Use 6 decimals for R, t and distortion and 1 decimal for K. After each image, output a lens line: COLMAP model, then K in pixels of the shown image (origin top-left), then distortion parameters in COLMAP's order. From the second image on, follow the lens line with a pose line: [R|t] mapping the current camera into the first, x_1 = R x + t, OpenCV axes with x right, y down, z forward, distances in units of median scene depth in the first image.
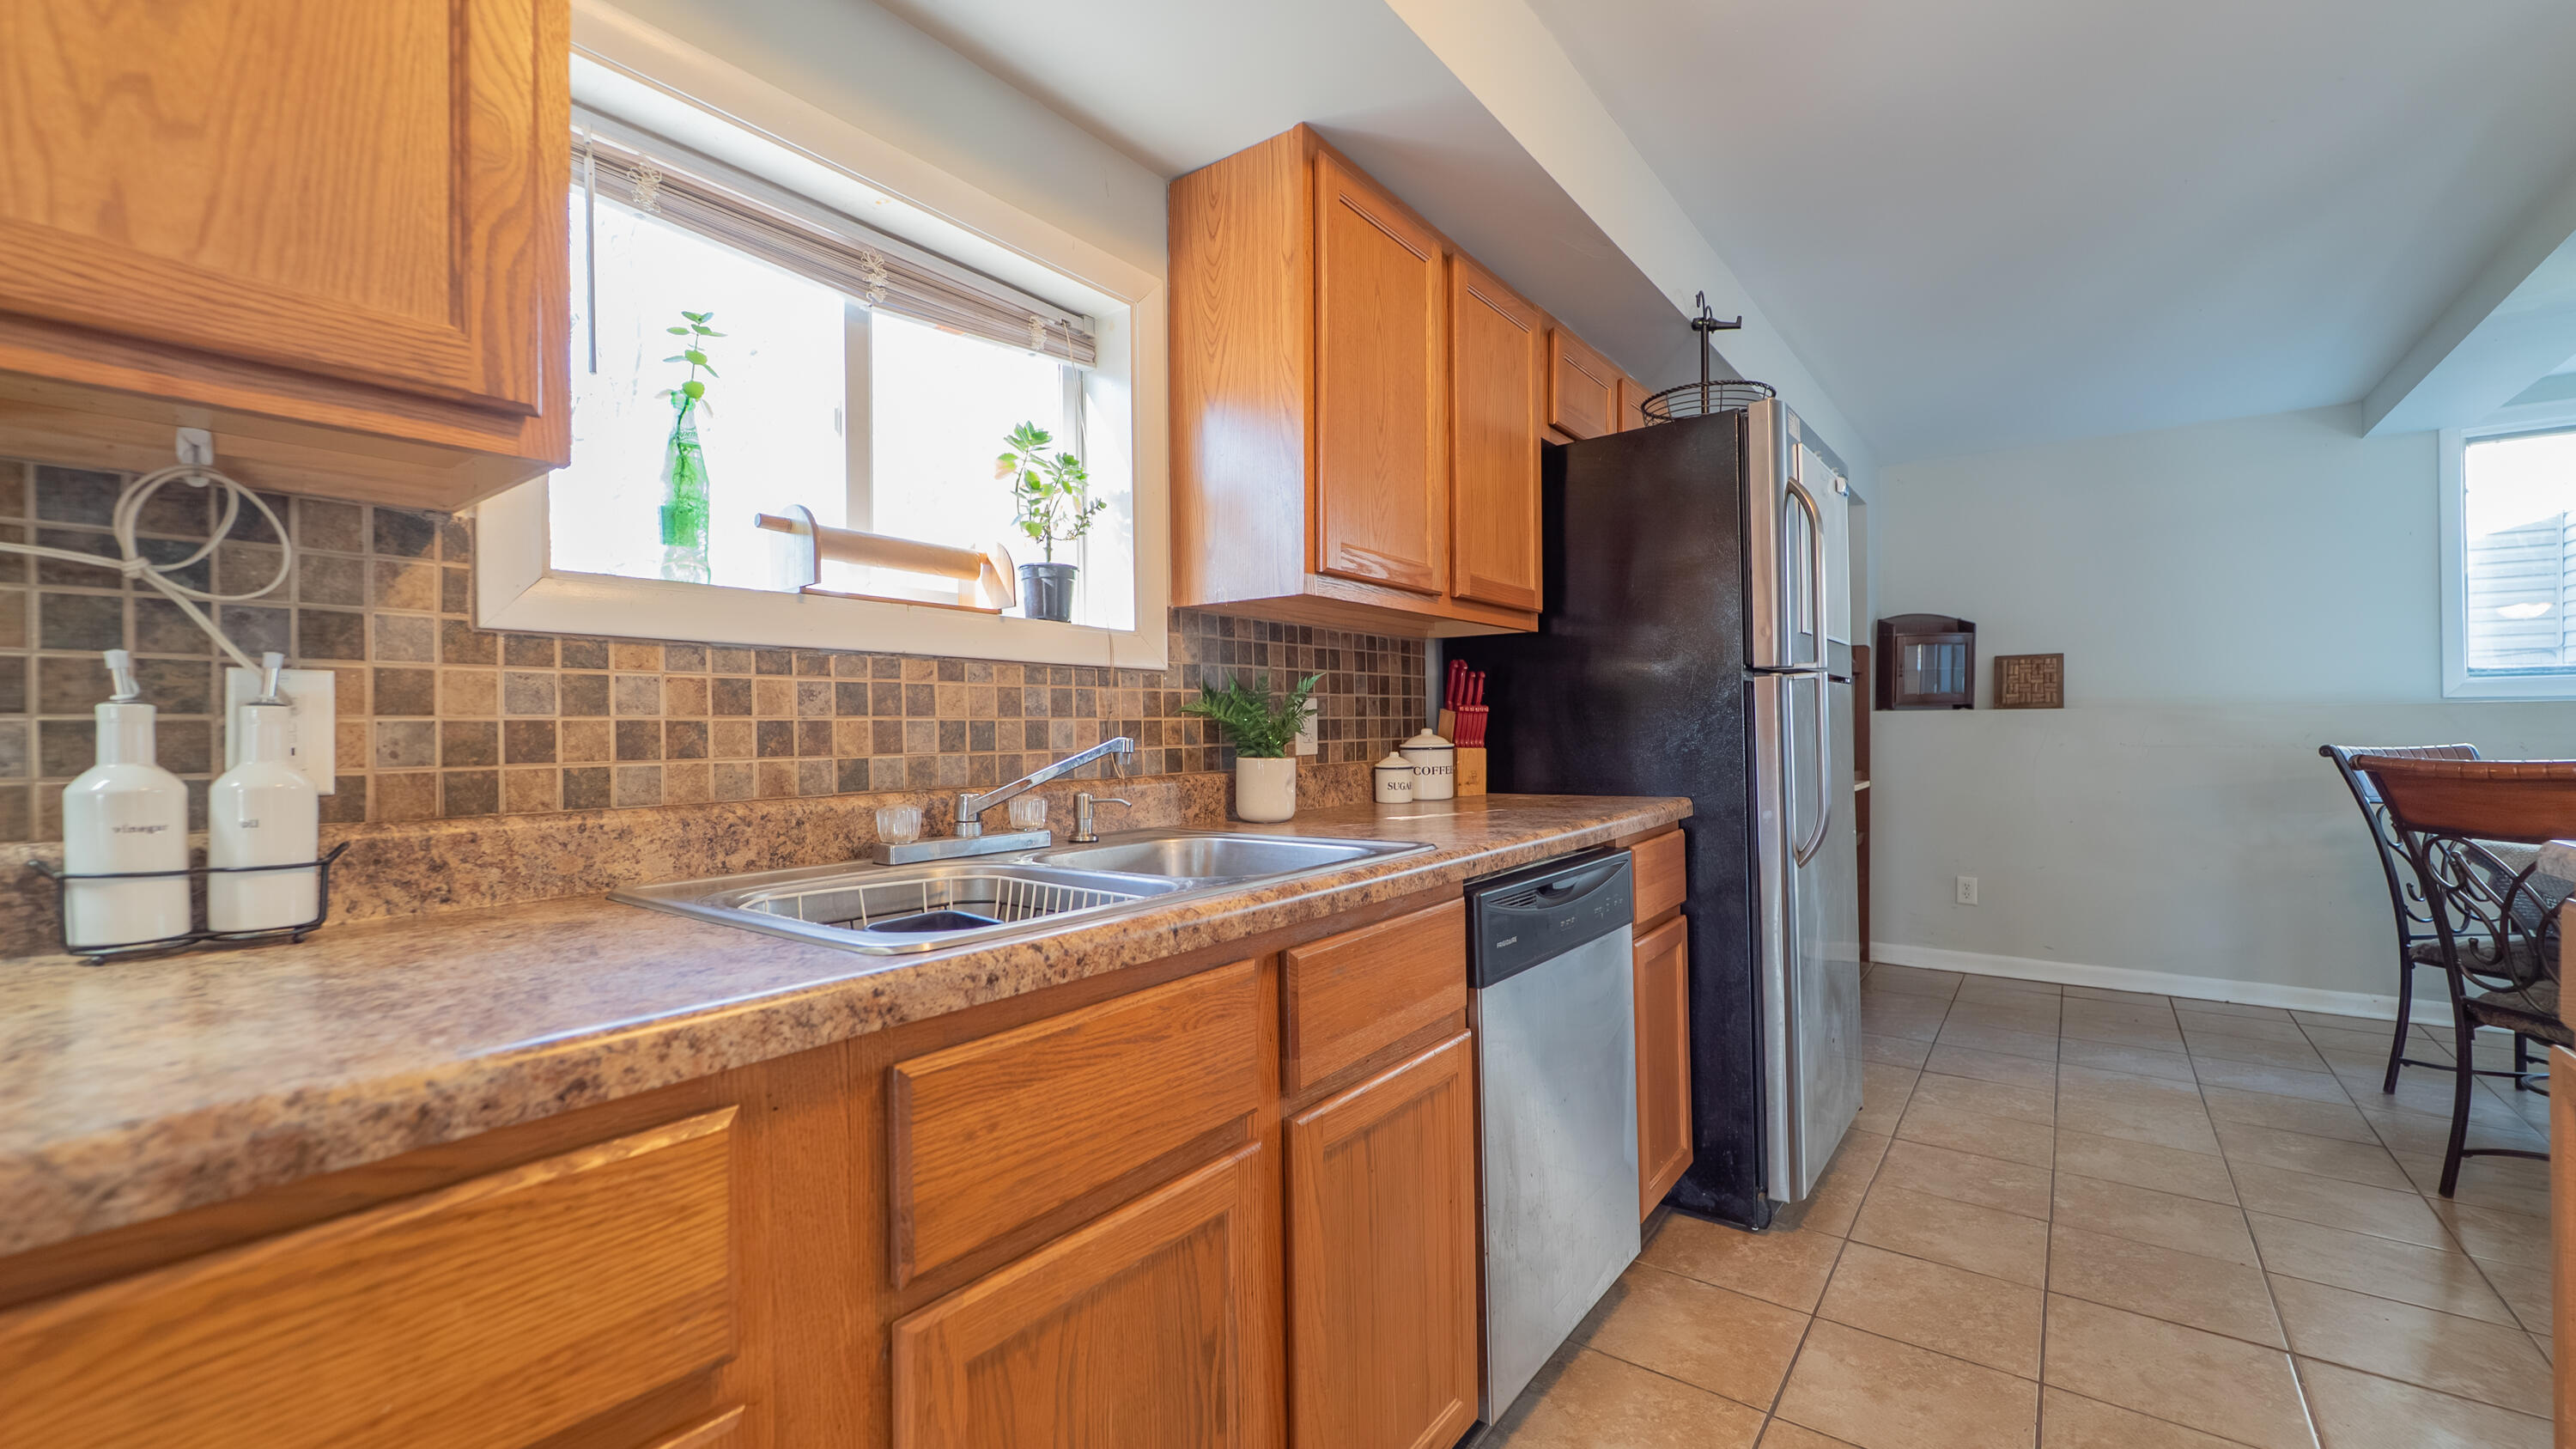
lens RADIAL K [[1033.9, 0, 1288.5], [0, 1033.9, 734.0], [0, 0, 1]] dist [0.001137, -0.000238]
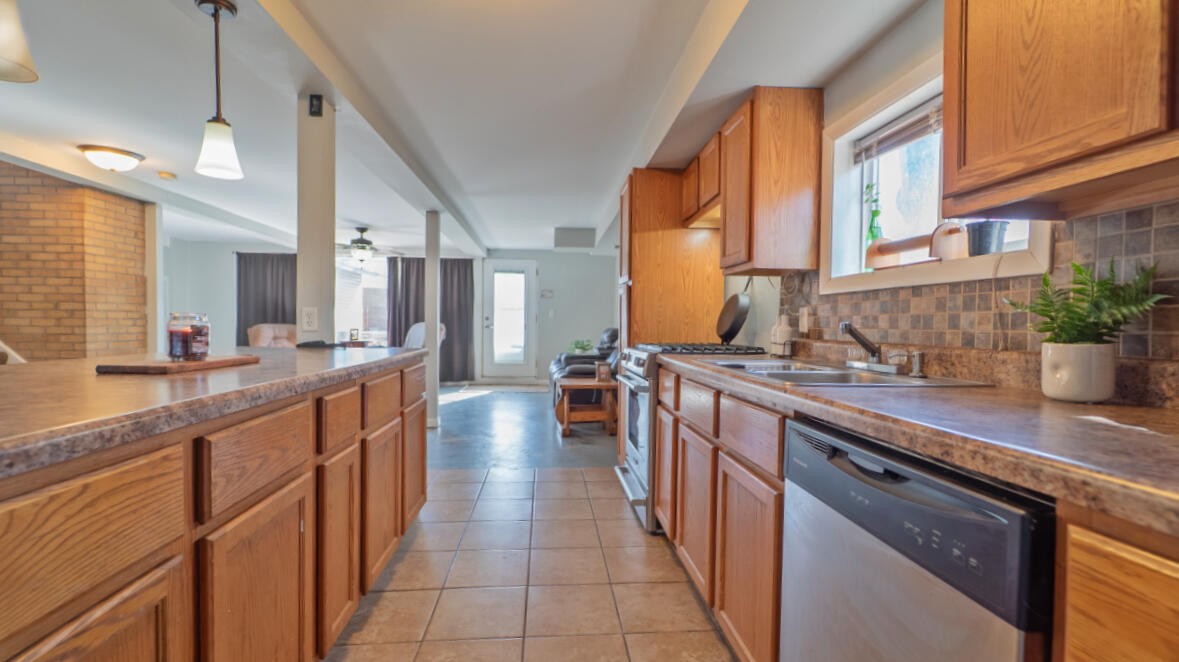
lens RADIAL K [[513.5, 0, 592.5], [0, 513.5, 332.4], [0, 0, 1]] dist [0.033537, -0.000090]
pose [[-0.743246, 0.019759, -0.668726, 0.955875], [0.002976, 0.999652, 0.026230, -0.006740], [0.669012, 0.017505, -0.743046, 1.395928]]
